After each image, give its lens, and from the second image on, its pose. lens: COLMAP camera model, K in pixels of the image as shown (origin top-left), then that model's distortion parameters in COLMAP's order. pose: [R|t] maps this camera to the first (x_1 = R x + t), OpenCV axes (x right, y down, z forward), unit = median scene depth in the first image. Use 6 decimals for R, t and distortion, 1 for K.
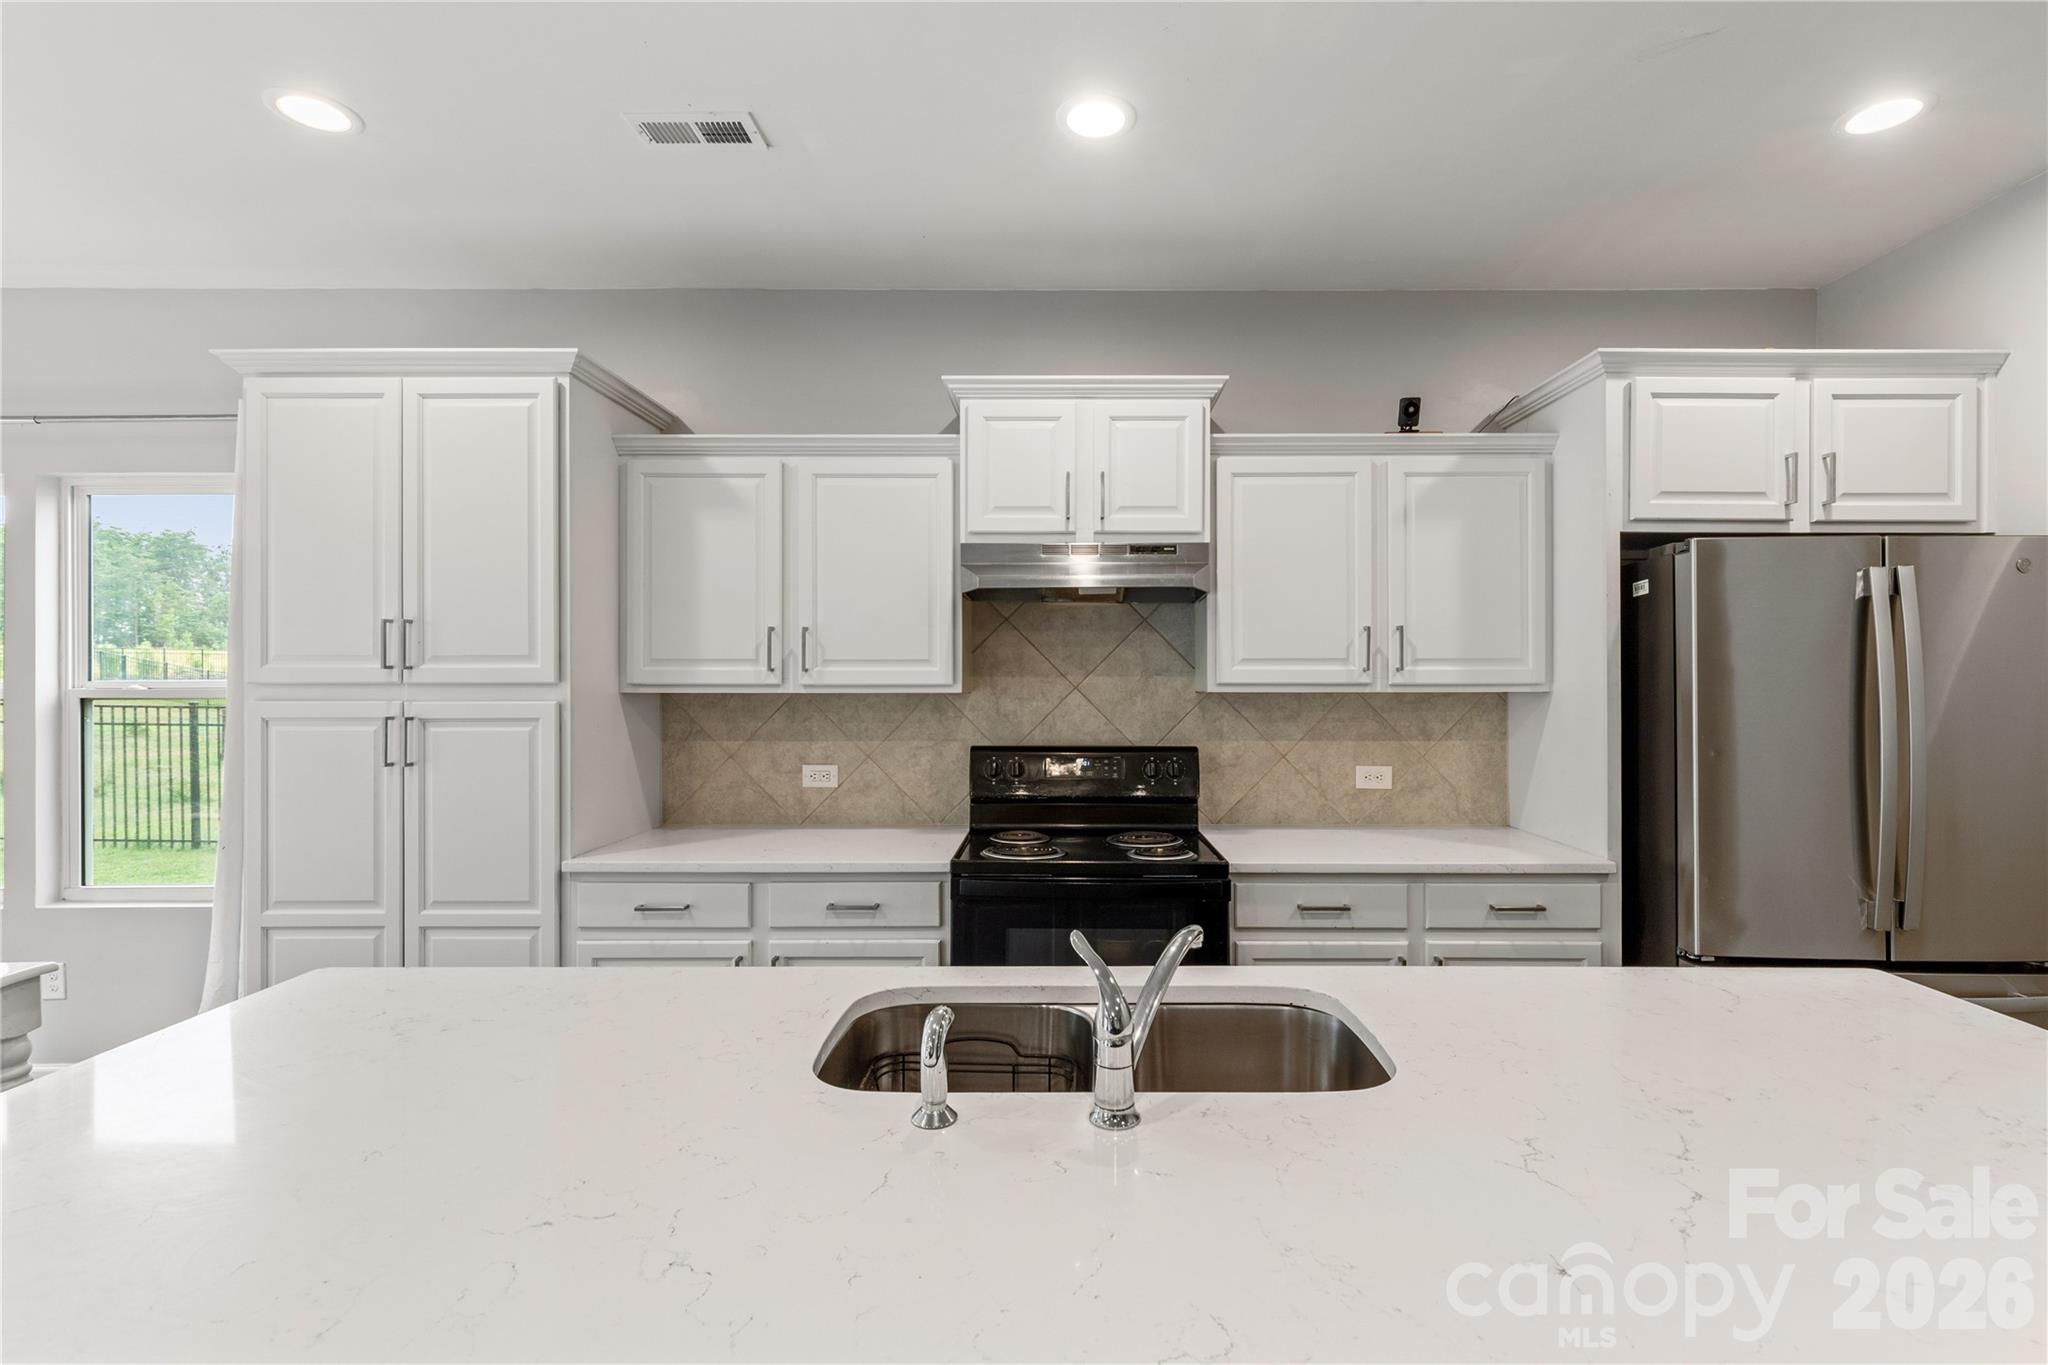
lens RADIAL K [[945.0, 0, 1044.9], [0, 945.0, 680.5], [0, 0, 1]] dist [0.007804, 0.000039]
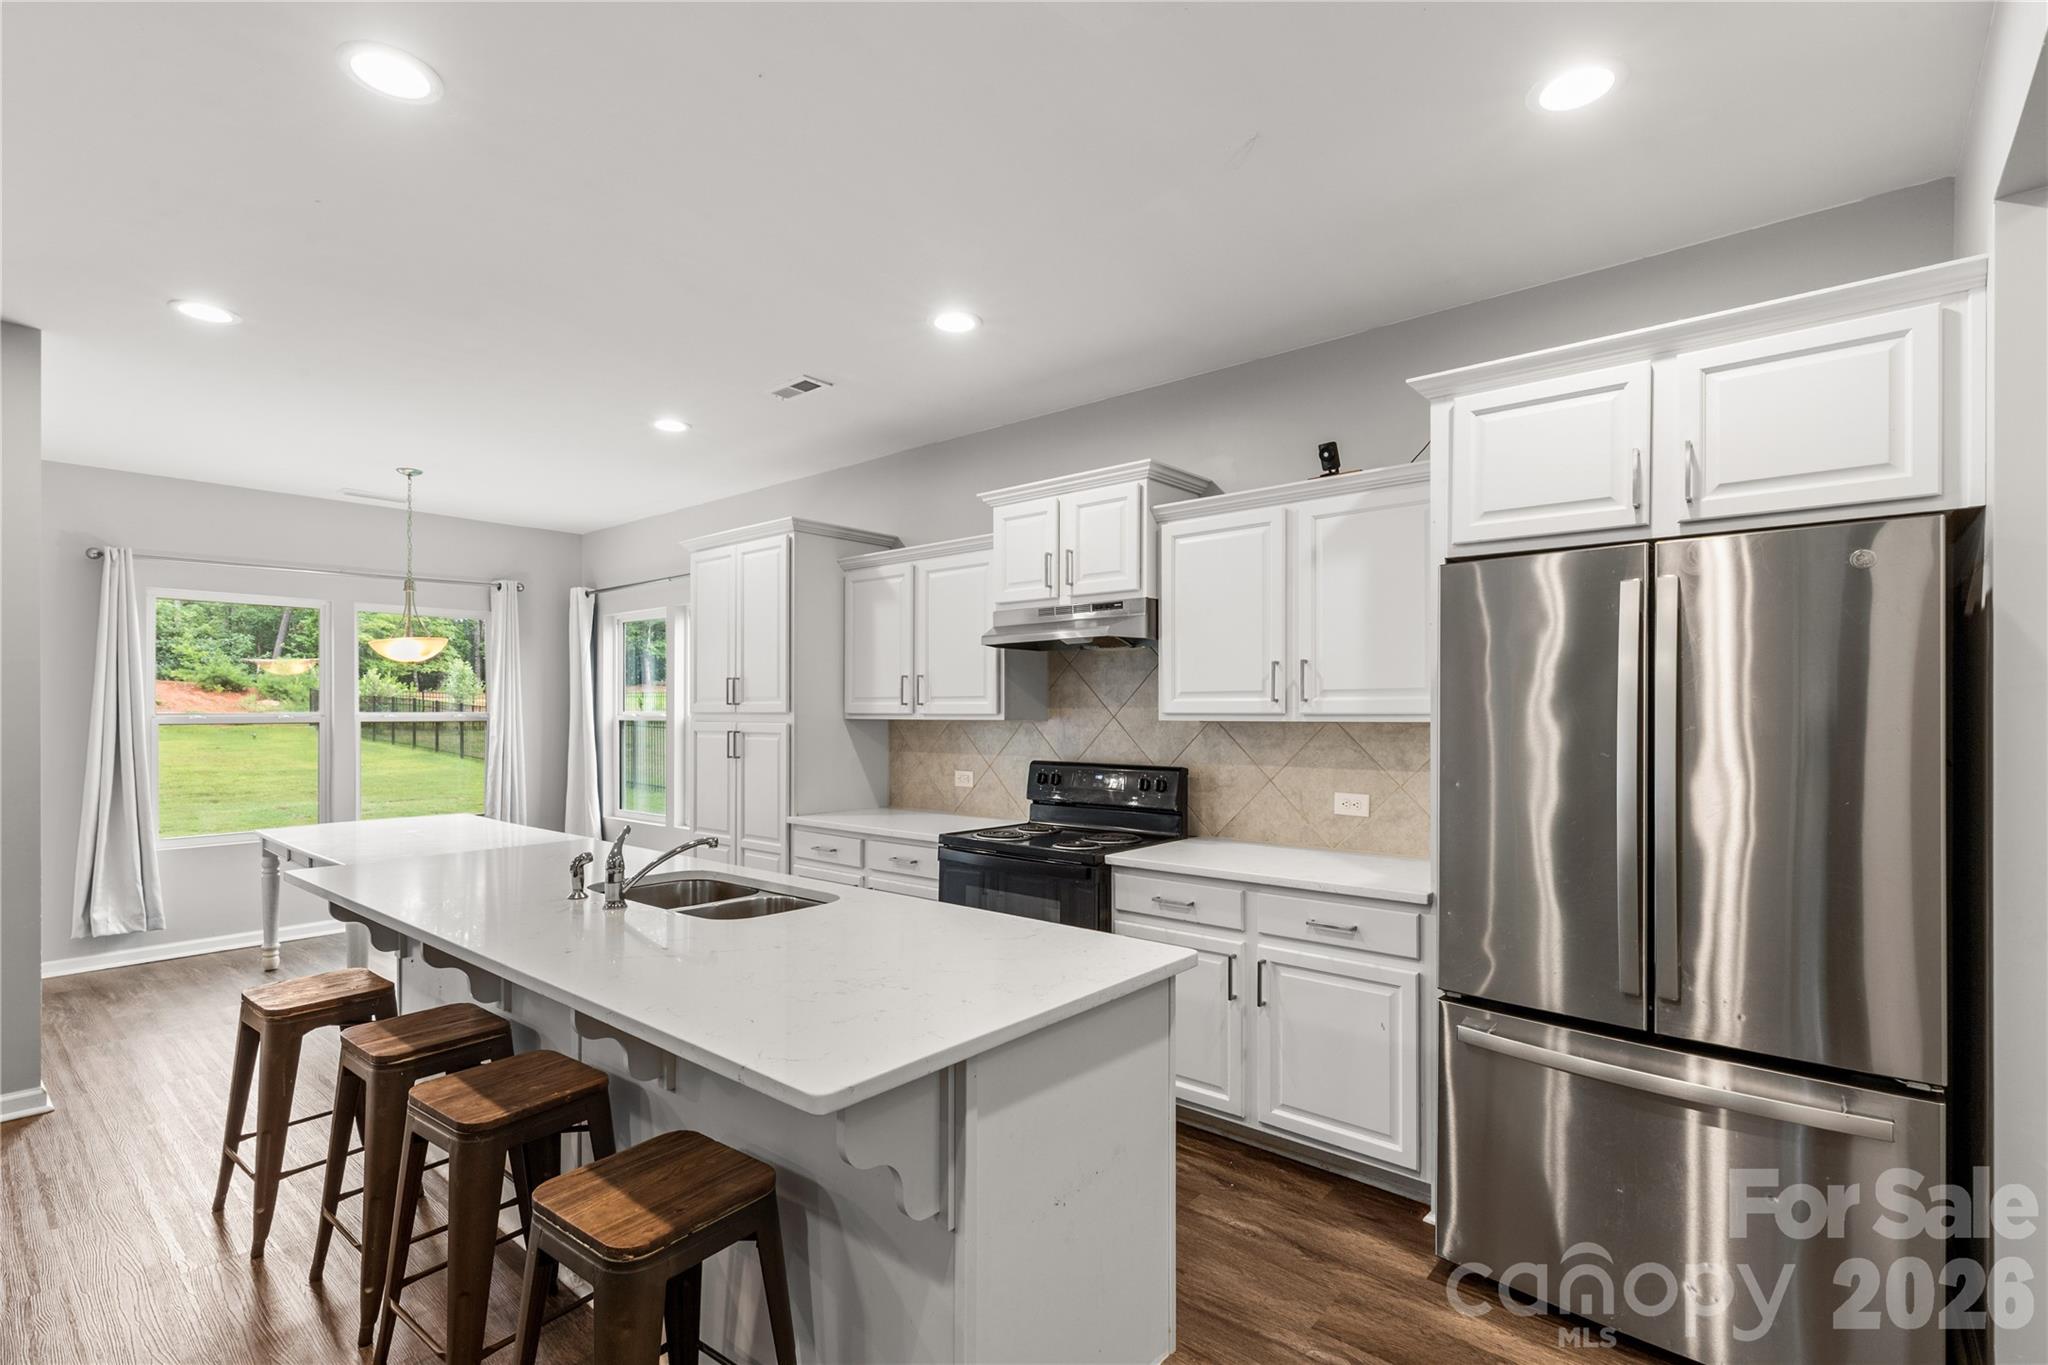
lens RADIAL K [[945.0, 0, 1021.4], [0, 945.0, 711.7], [0, 0, 1]] dist [0.007804, 0.000039]
pose [[0.760672, -0.000082, -0.649136, 0.821023], [0.001503, 0.999998, 0.001636, -0.001525], [0.649135, -0.002220, 0.760670, -0.023335]]
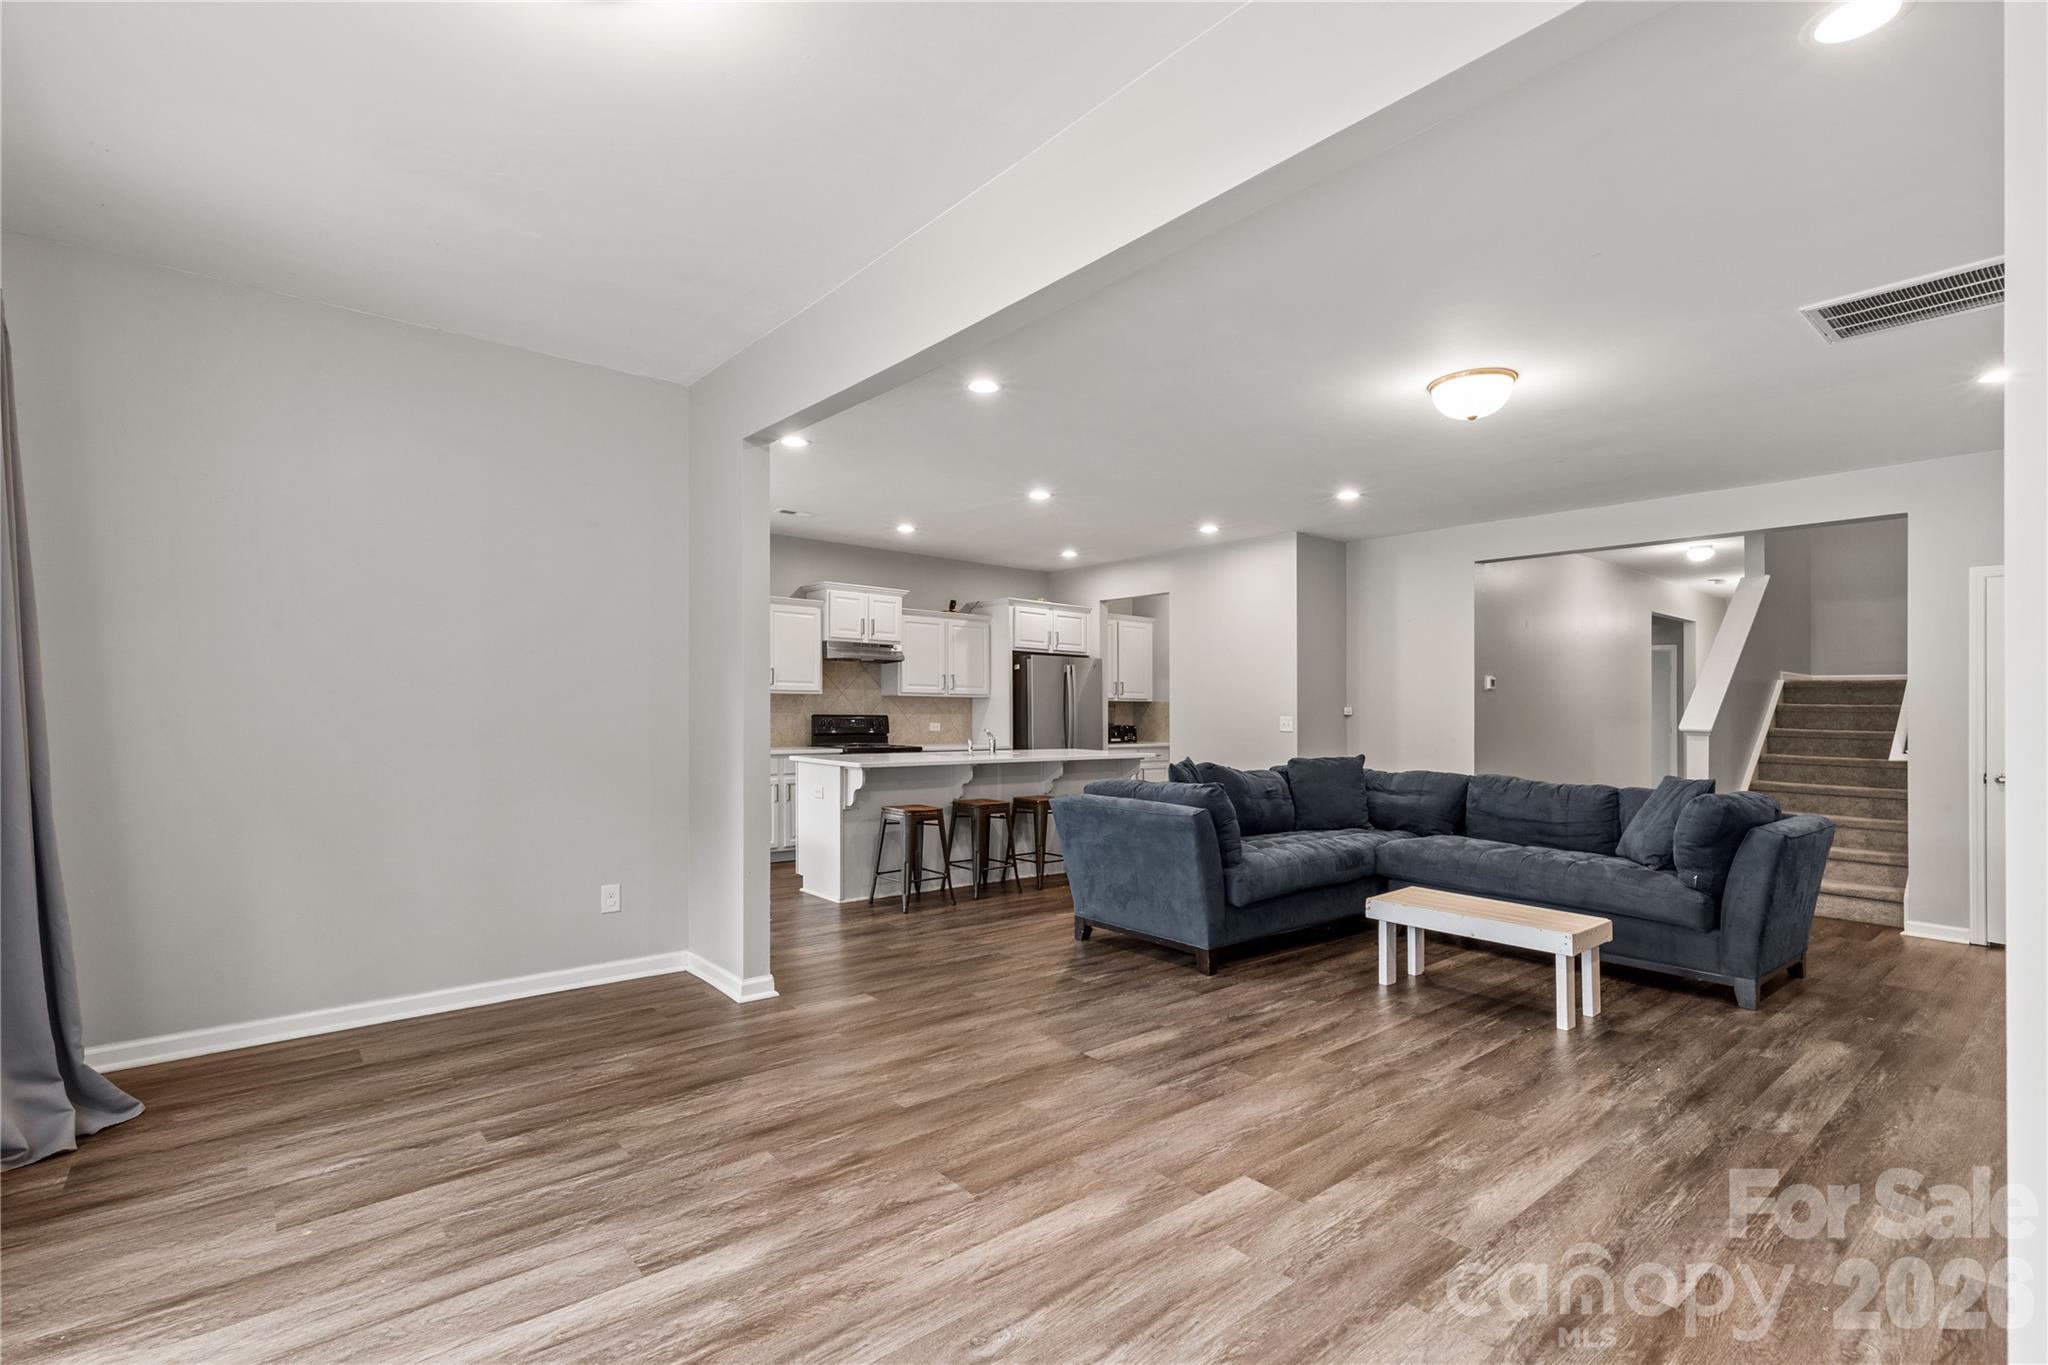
lens RADIAL K [[945.0, 0, 1012.9], [0, 945.0, 692.8], [0, 0, 1]] dist [0.007804, 0.000039]
pose [[0.764330, 0.018129, 0.644571, -1.441739], [-0.007151, 0.999782, -0.019640, 0.059152], [-0.644786, 0.010402, 0.764292, -1.462483]]
